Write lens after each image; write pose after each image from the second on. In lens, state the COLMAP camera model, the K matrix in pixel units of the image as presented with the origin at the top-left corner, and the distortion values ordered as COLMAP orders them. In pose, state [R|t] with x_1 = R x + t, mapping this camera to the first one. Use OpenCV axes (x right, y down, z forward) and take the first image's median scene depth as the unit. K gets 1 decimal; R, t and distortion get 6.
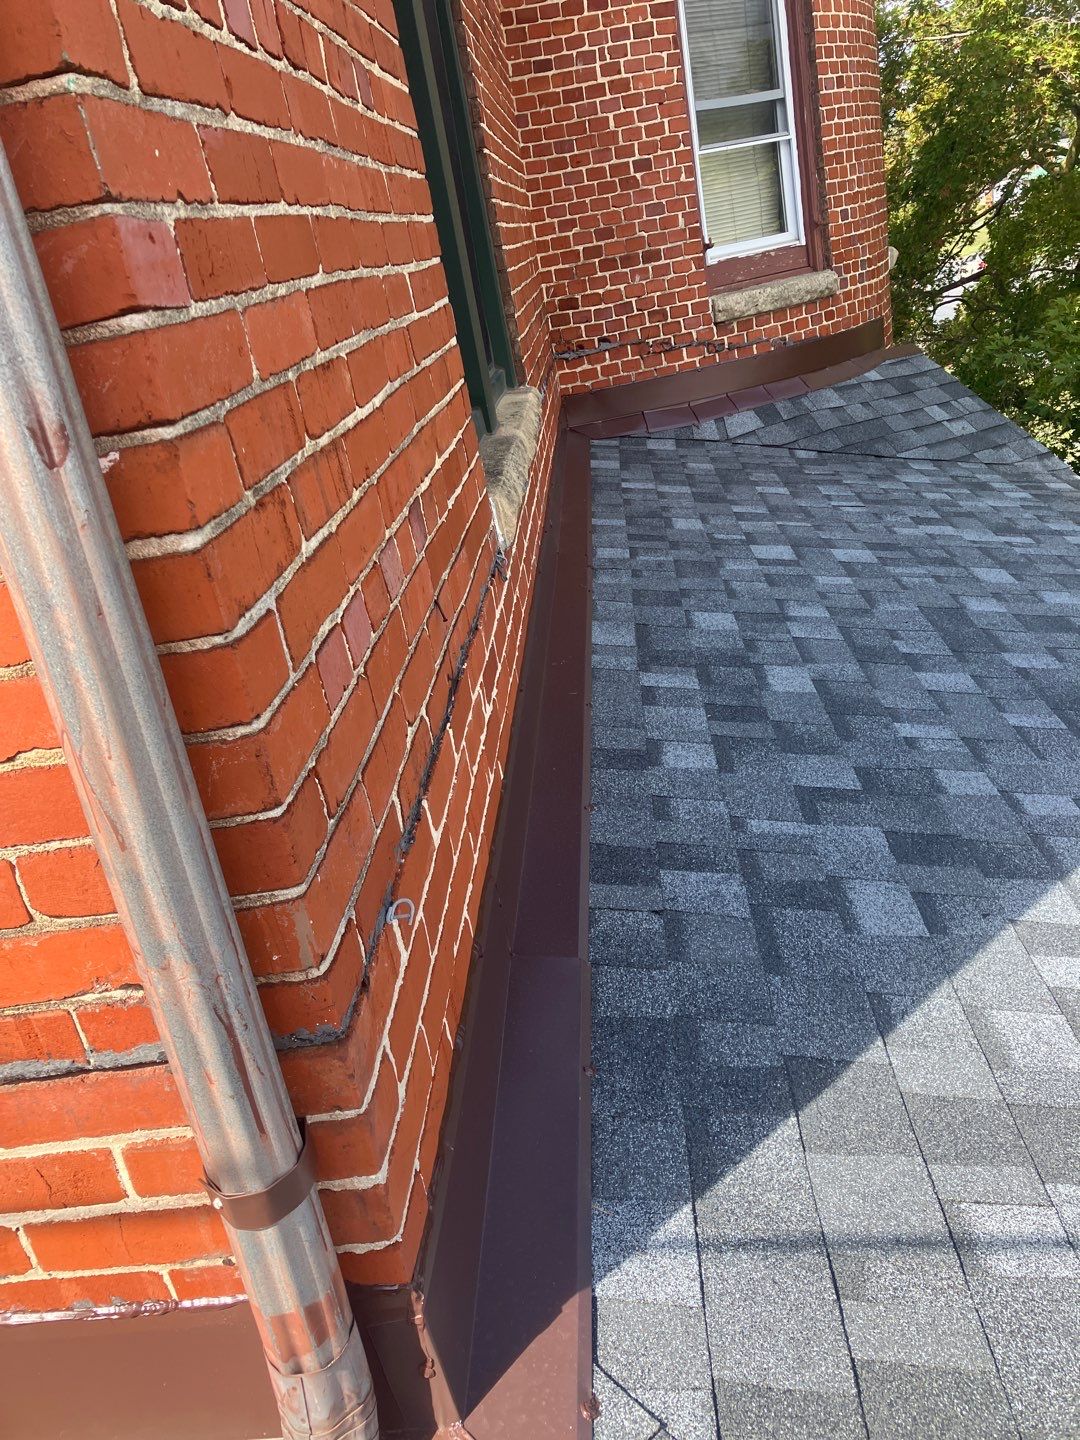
lens RADIAL K [[1207.3, 0, 540.0], [0, 1207.3, 720.0], [0, 0, 1]] dist [0.063325, -0.083063]
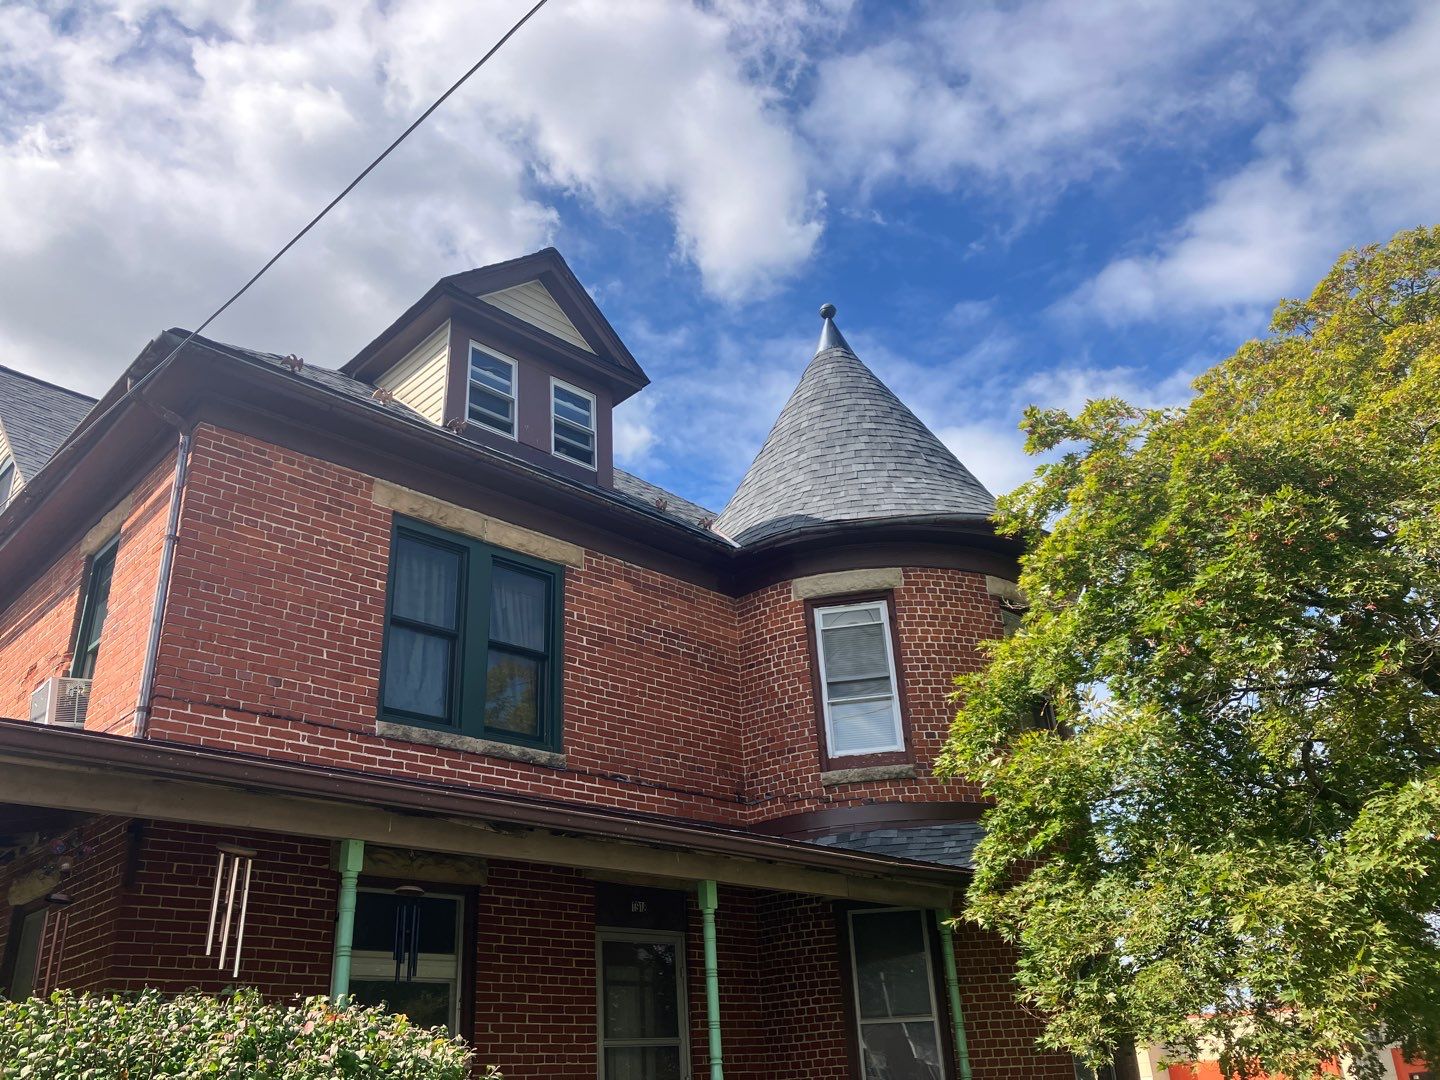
lens RADIAL K [[1207.6, 0, 720.0], [0, 1207.6, 540.0], [0, 0, 1]] dist [0.075817, -0.092628]
pose [[0.716044, -0.160344, -0.679390, 1.323569], [-0.332646, 0.777271, -0.534038, 0.388333], [0.613700, 0.608391, 0.503222, -0.181300]]
